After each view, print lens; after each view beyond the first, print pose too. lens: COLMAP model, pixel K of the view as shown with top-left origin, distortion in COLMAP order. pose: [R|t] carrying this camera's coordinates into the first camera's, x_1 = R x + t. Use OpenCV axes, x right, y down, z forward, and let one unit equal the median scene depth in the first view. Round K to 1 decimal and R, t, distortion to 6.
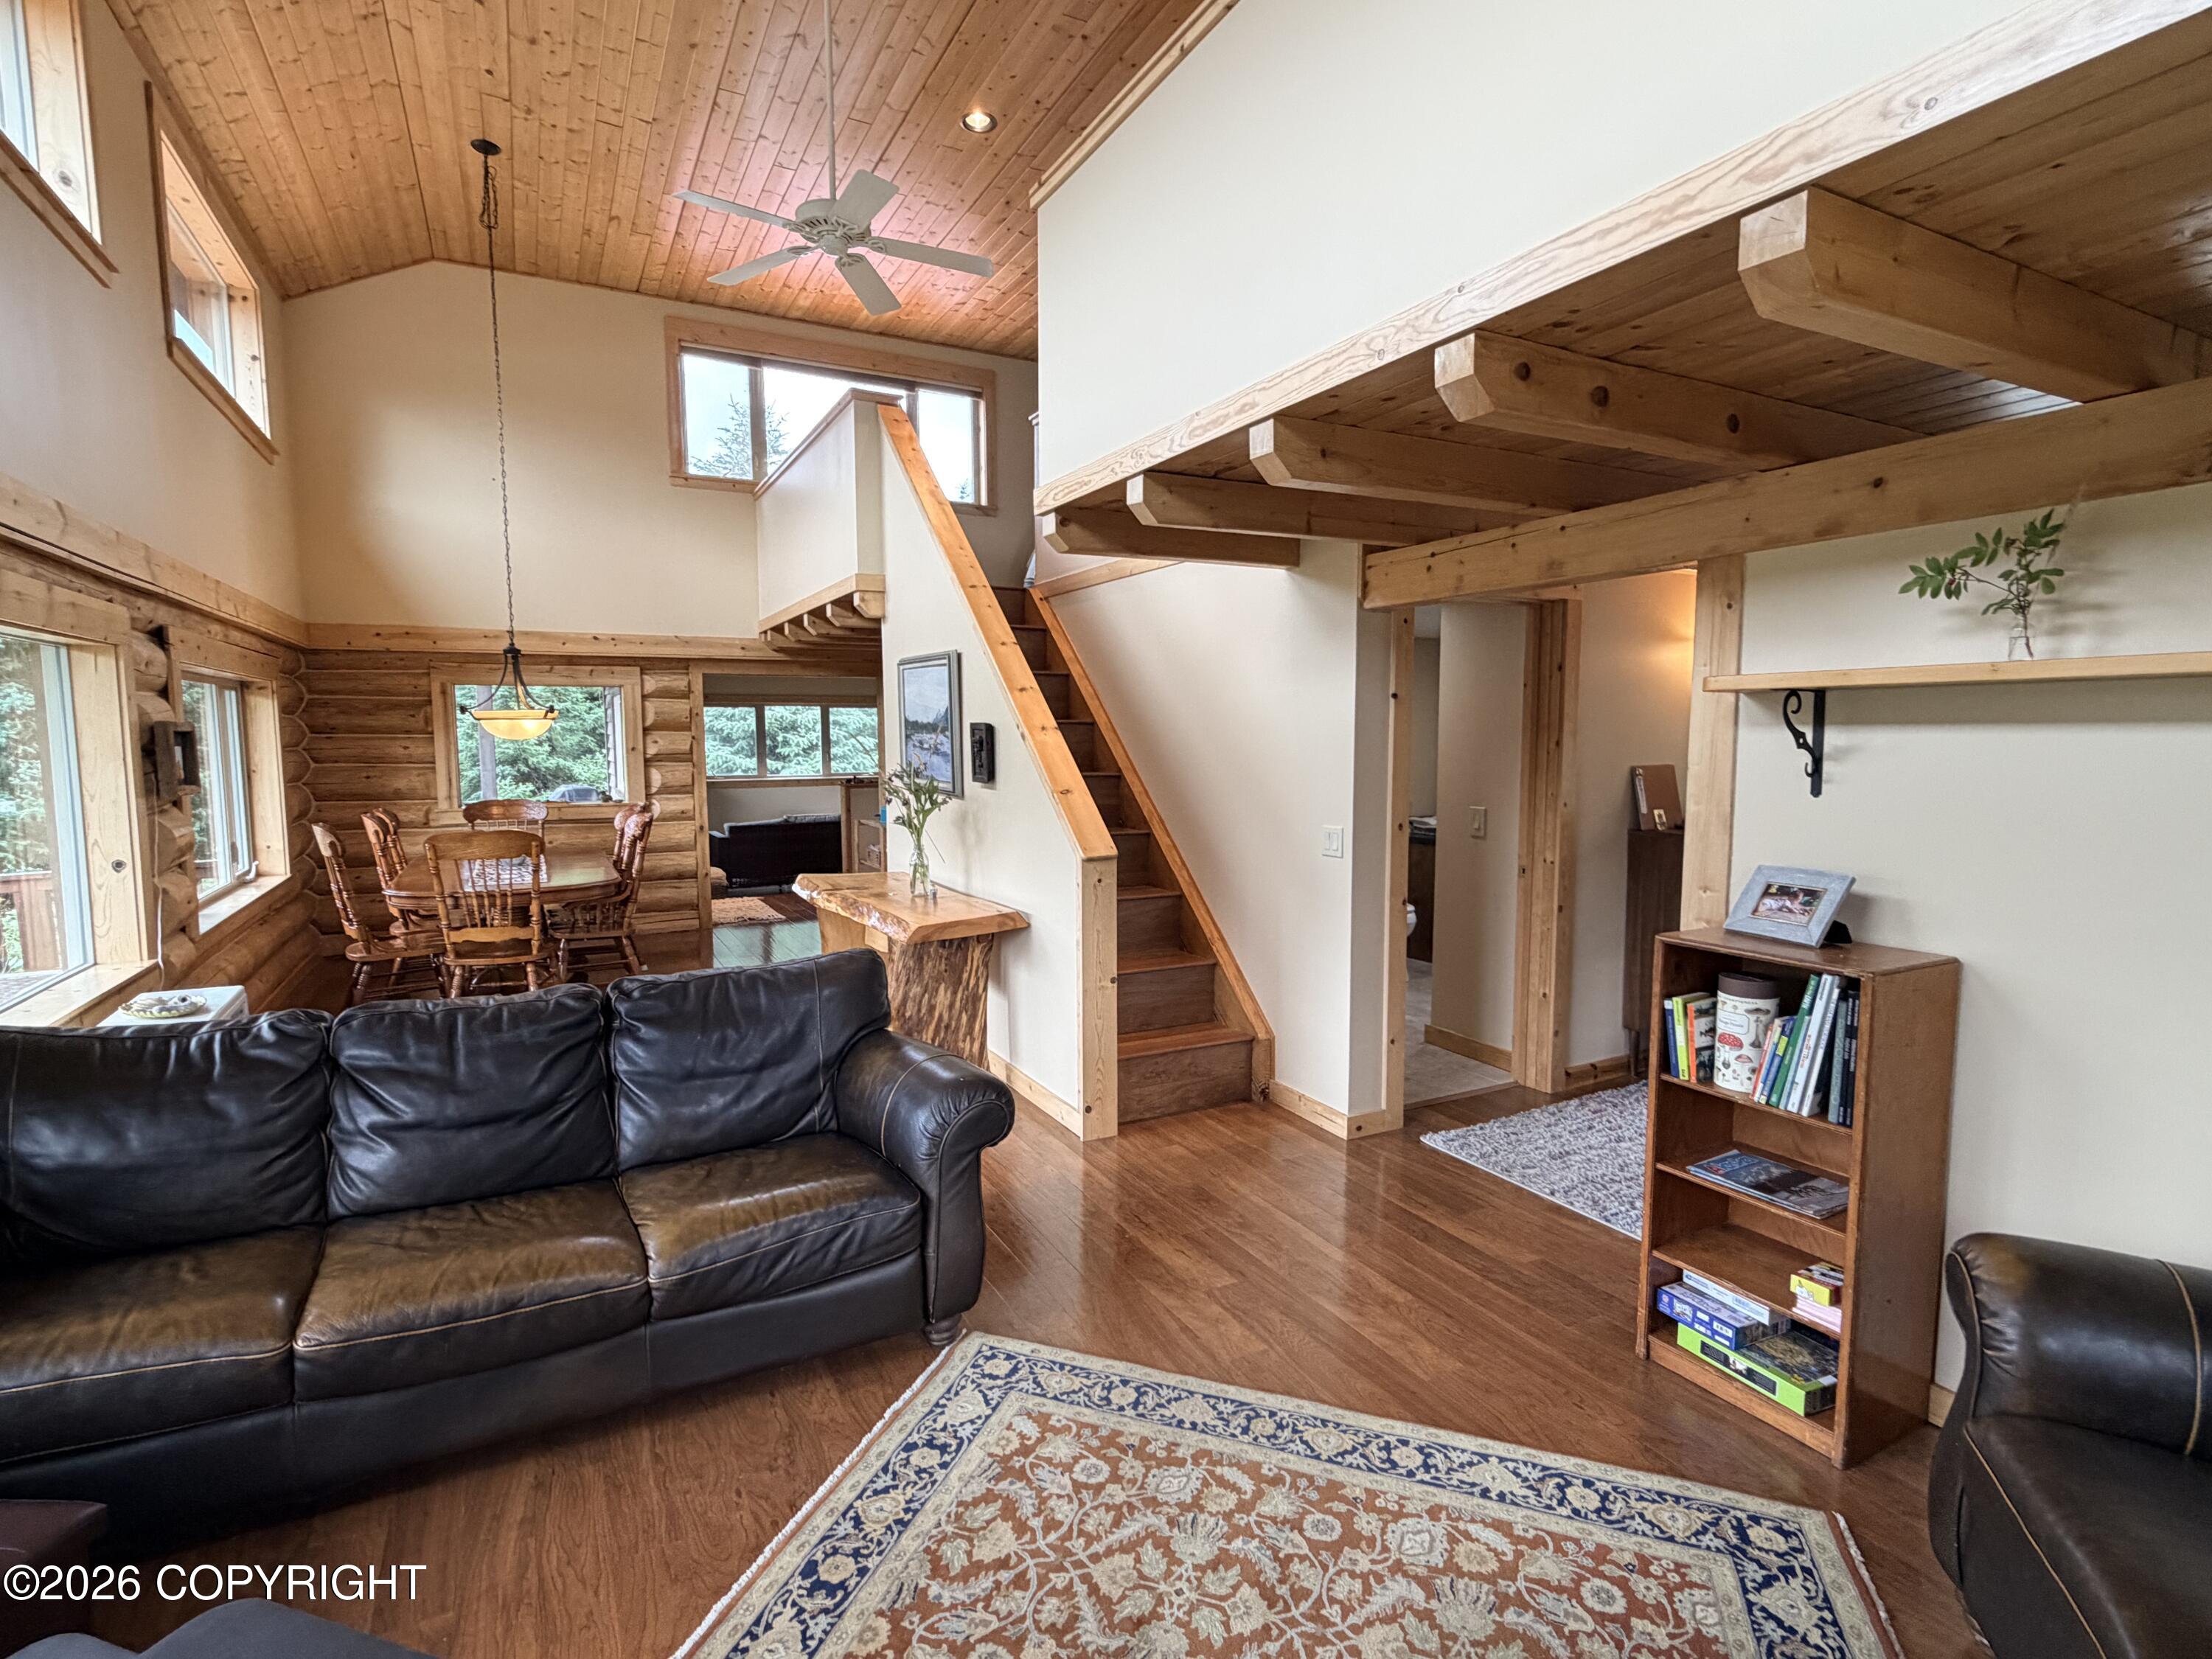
lens RADIAL K [[1094.4, 0, 1103.8], [0, 1094.4, 834.4], [0, 0, 1]] dist [0.000536, 0.000917]
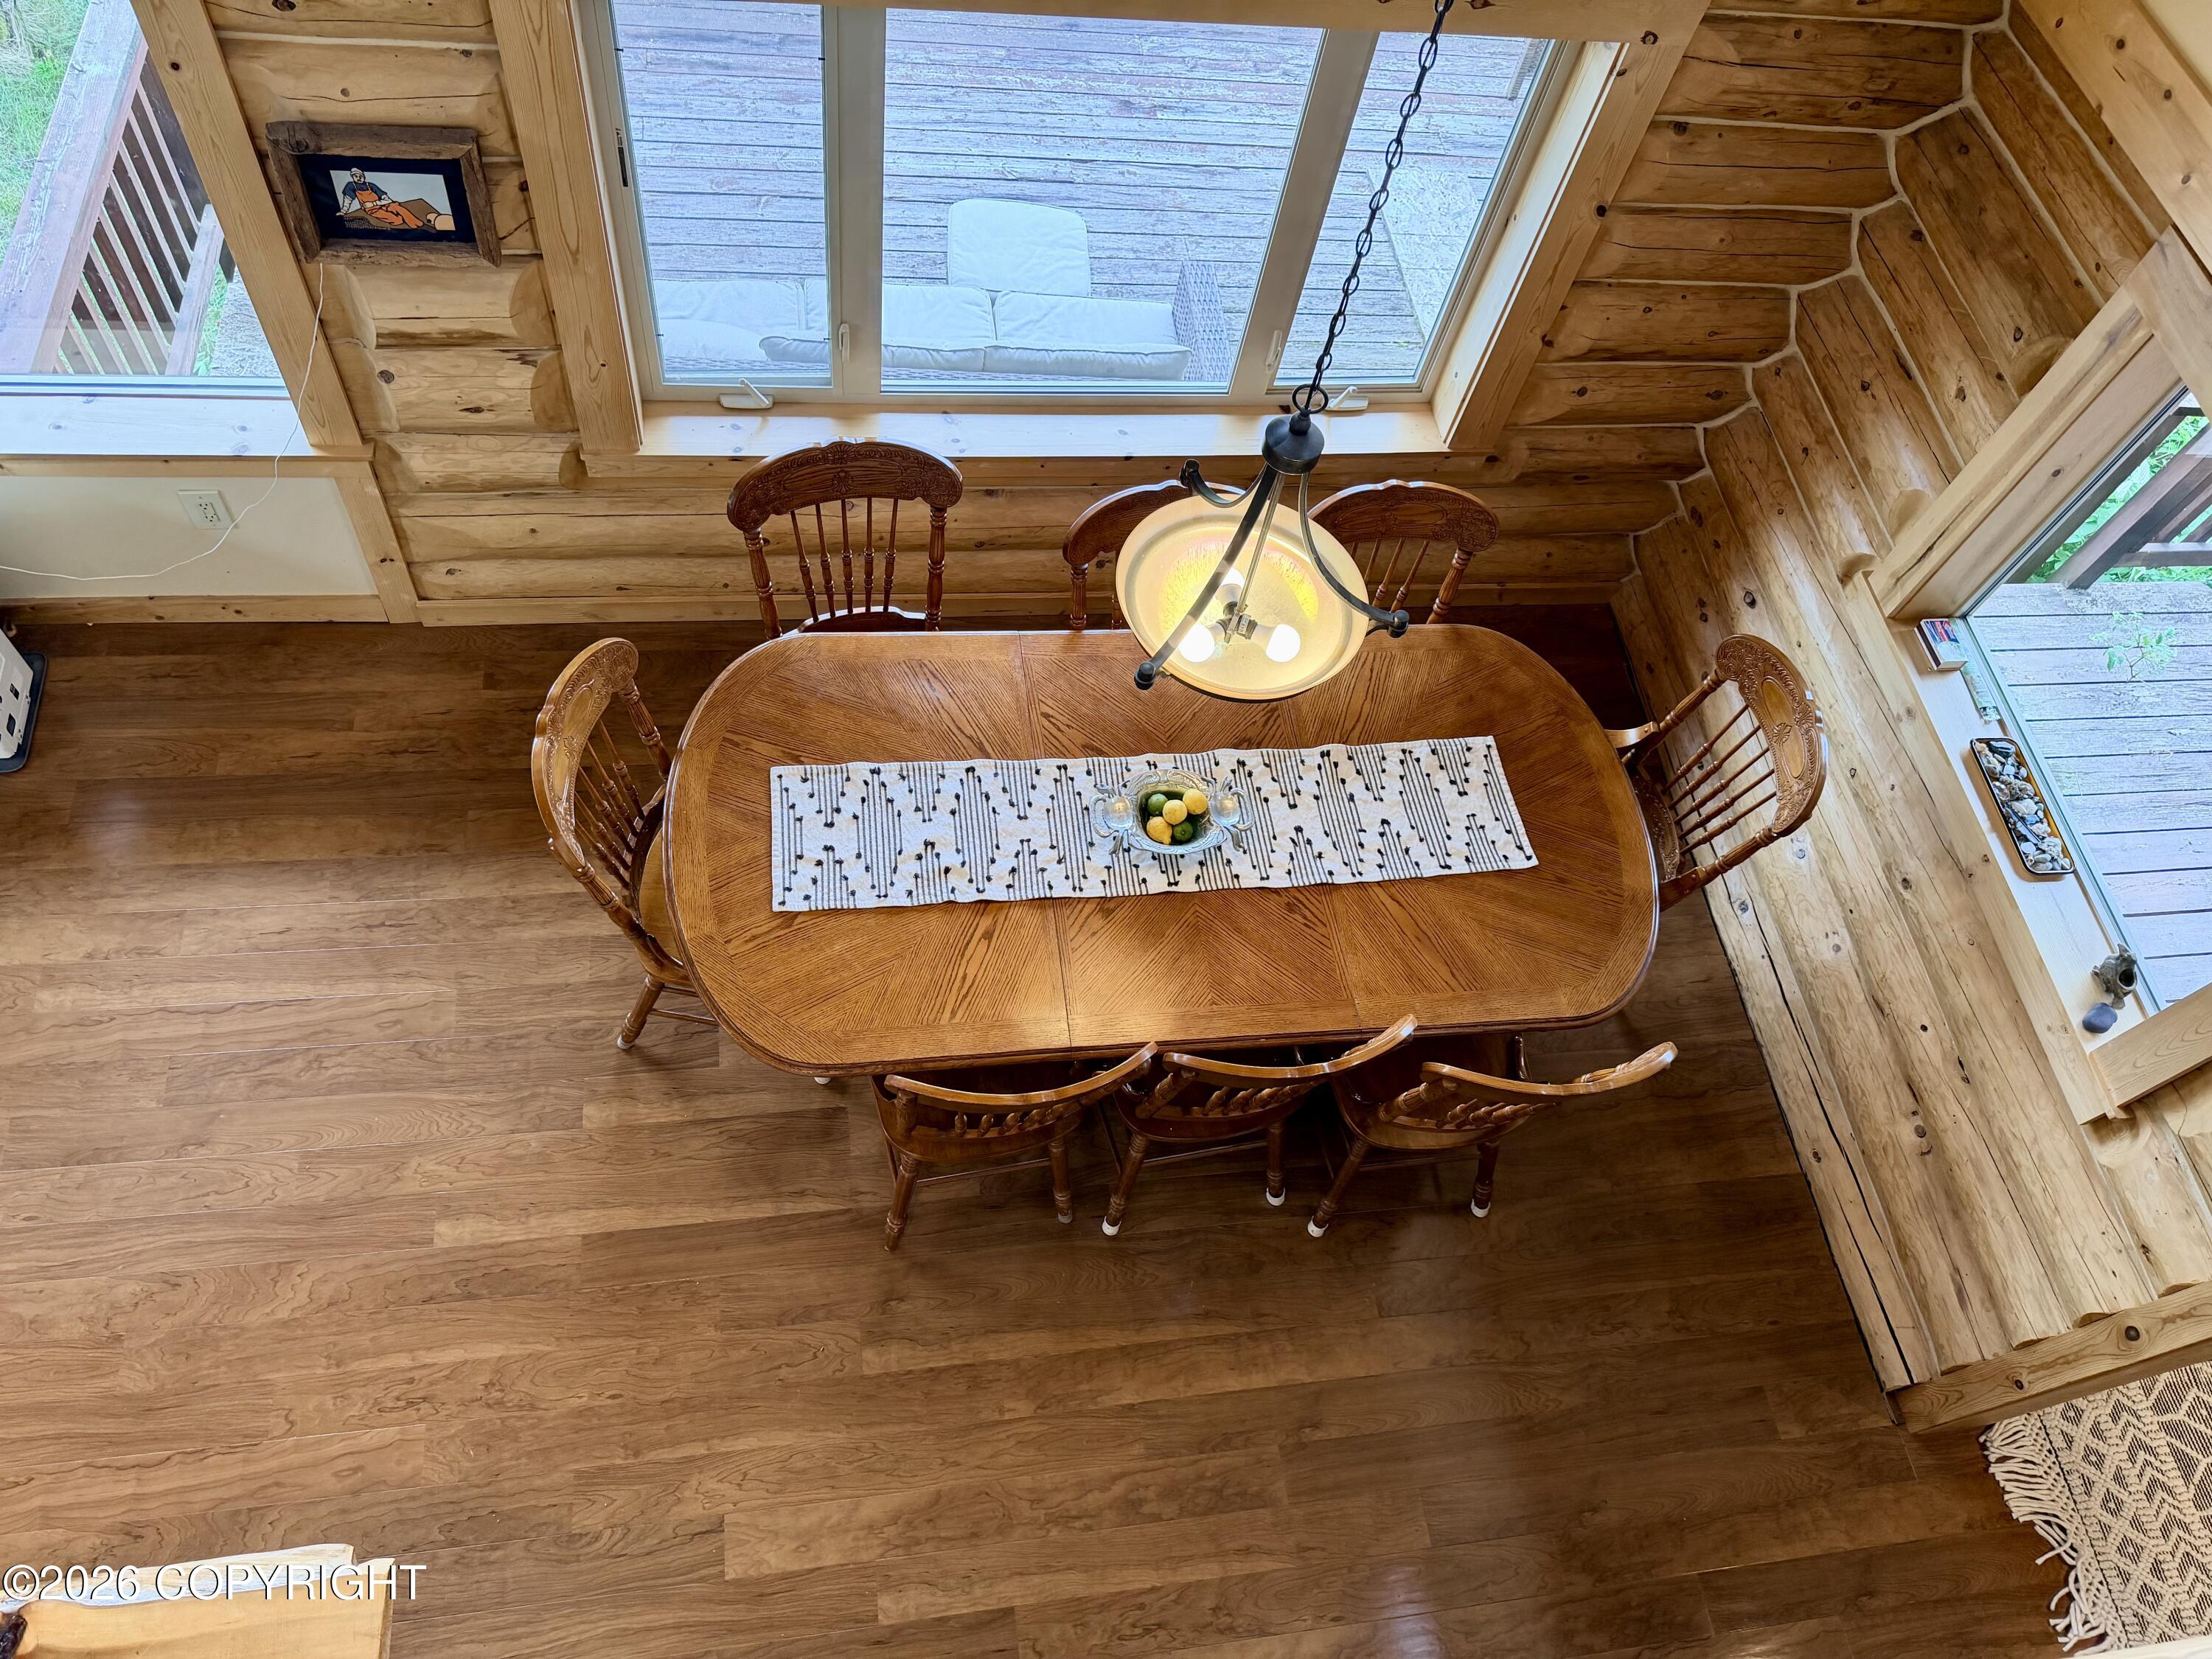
lens RADIAL K [[1549.8, 0, 1091.0], [0, 1549.8, 836.2], [0, 0, 1]] dist [0.065734, -0.077768]
pose [[-0.341207, 0.784293, -0.518134, -0.530627], [-0.224485, 0.467275, 0.855138, -0.911380], [0.912789, 0.408092, 0.016625, 2.071860]]
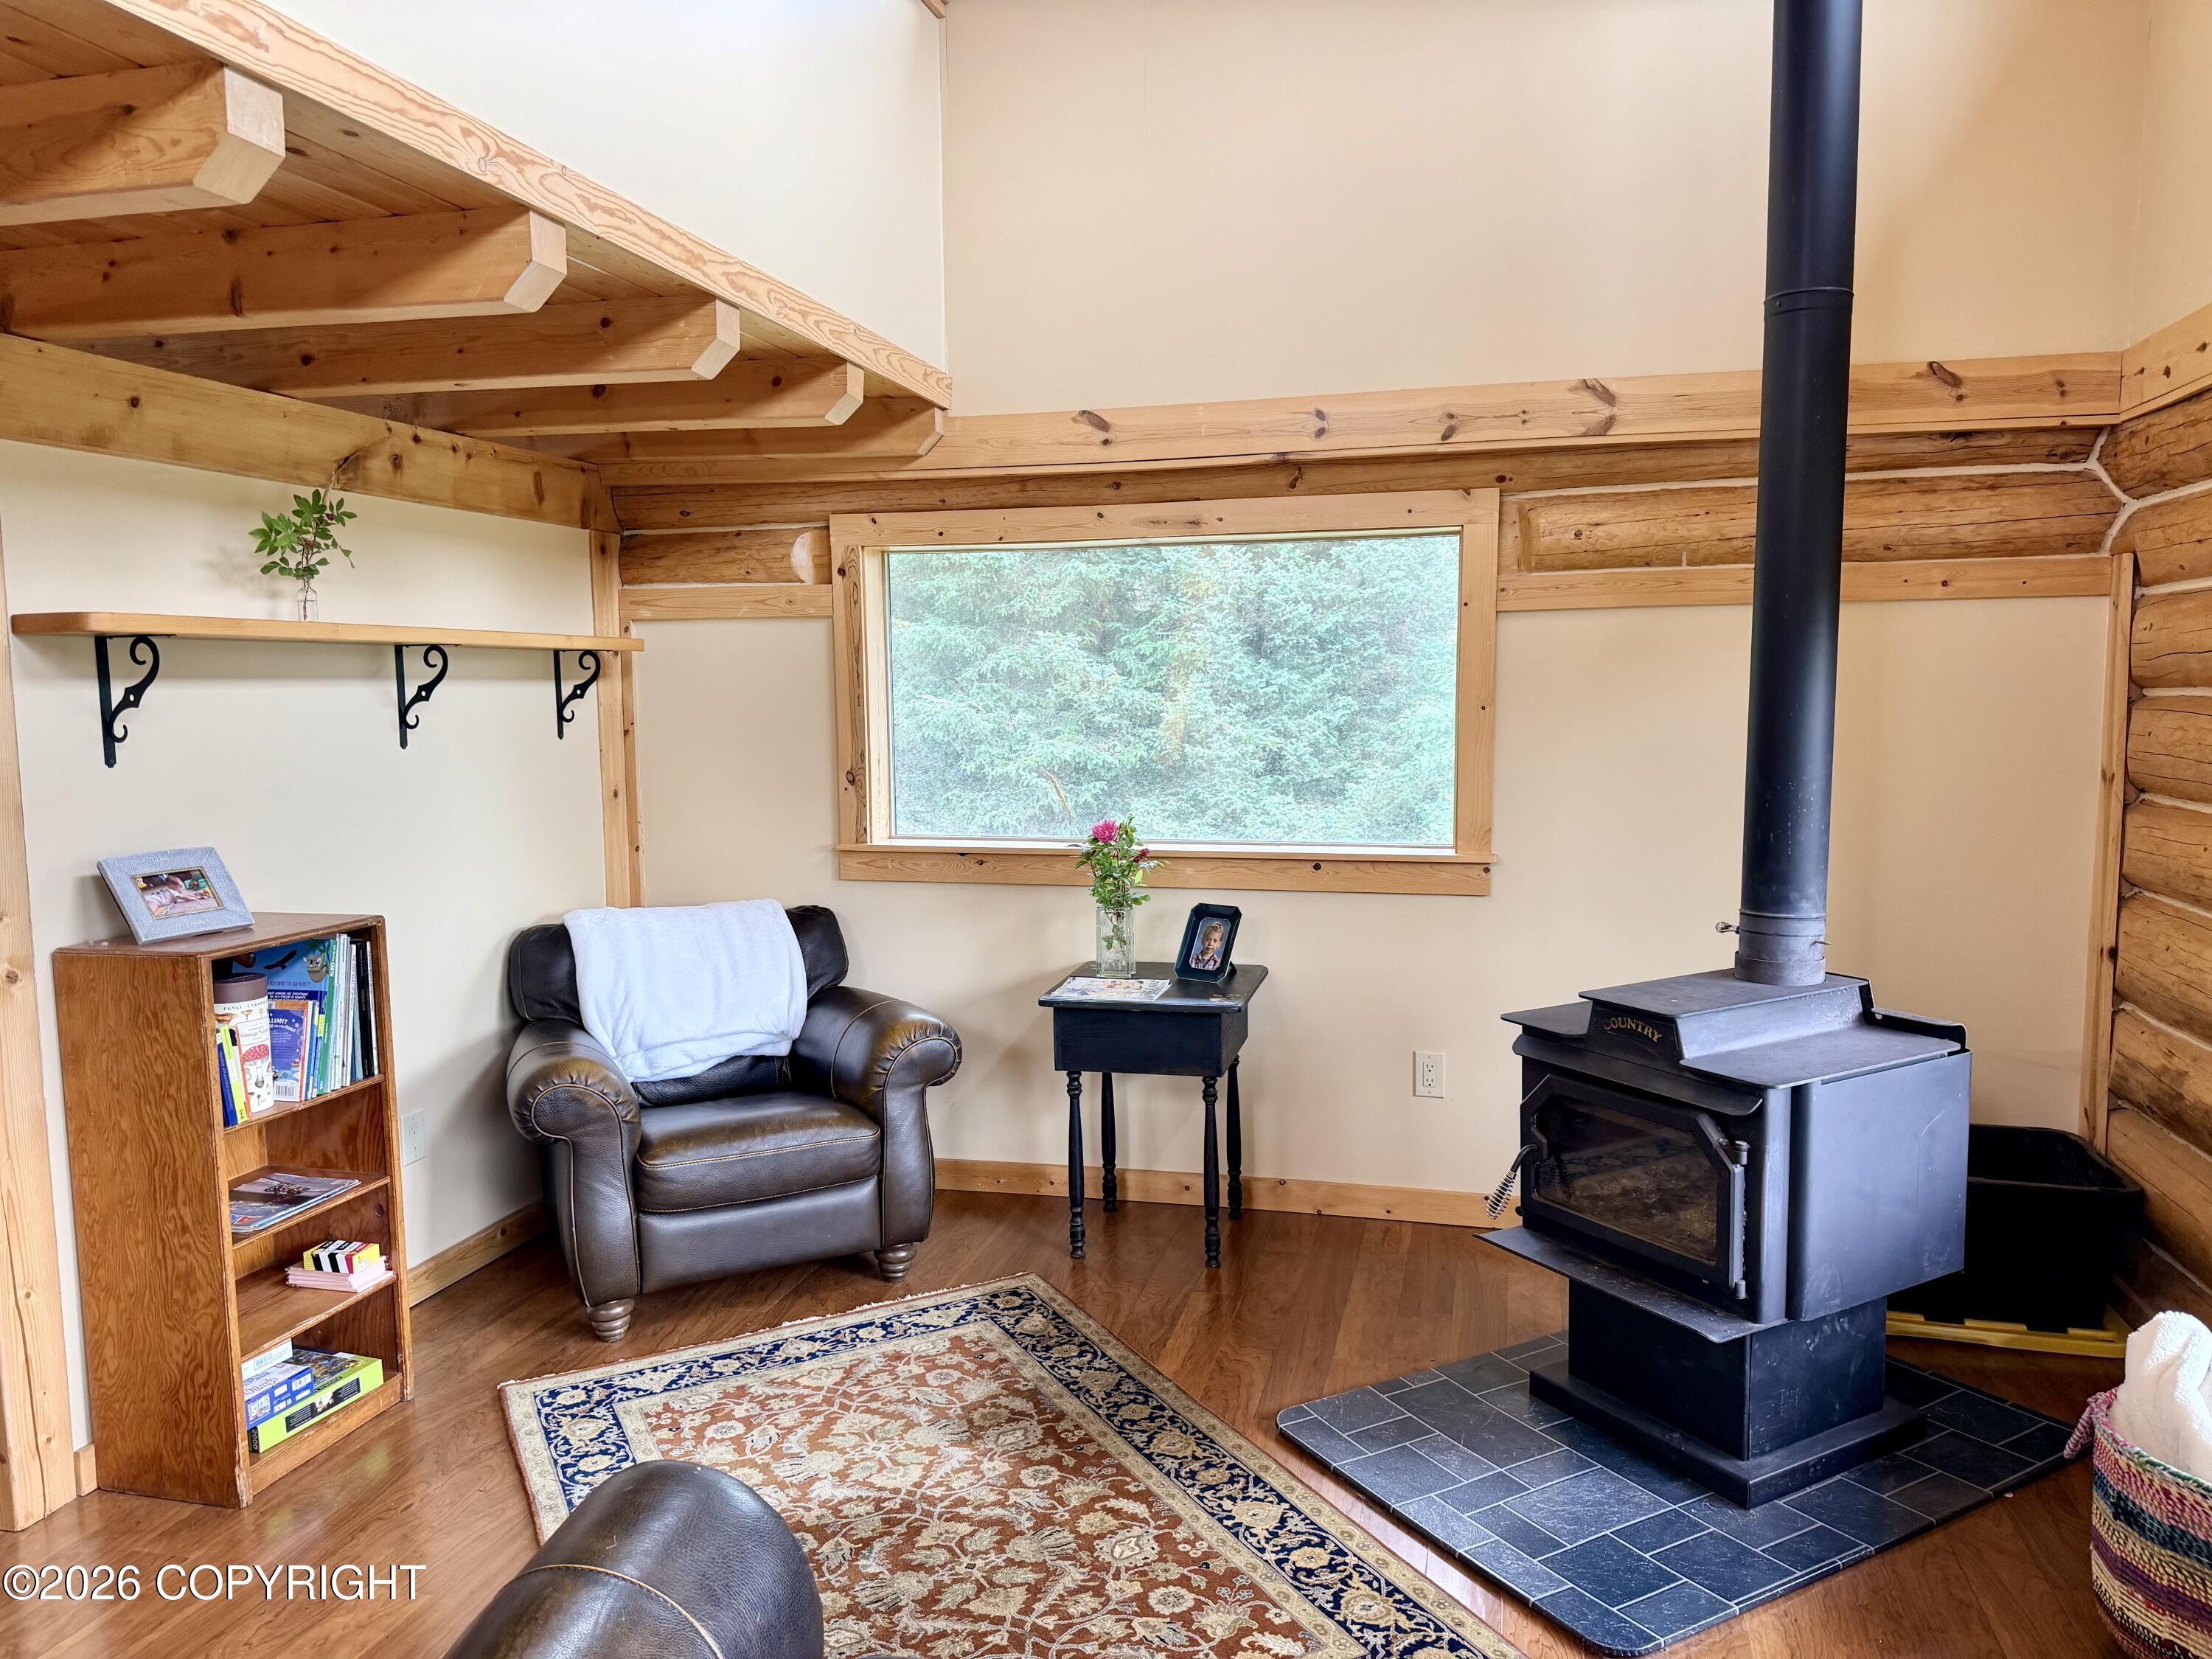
lens RADIAL K [[1549.8, 0, 1115.6], [0, 1549.8, 838.1], [0, 0, 1]] dist [0.065734, -0.077768]
pose [[-0.739470, -0.059063, 0.670593, -0.617110], [0.072985, 0.983238, 0.167081, -0.110144], [-0.669221, 0.172495, -0.722765, 1.214173]]
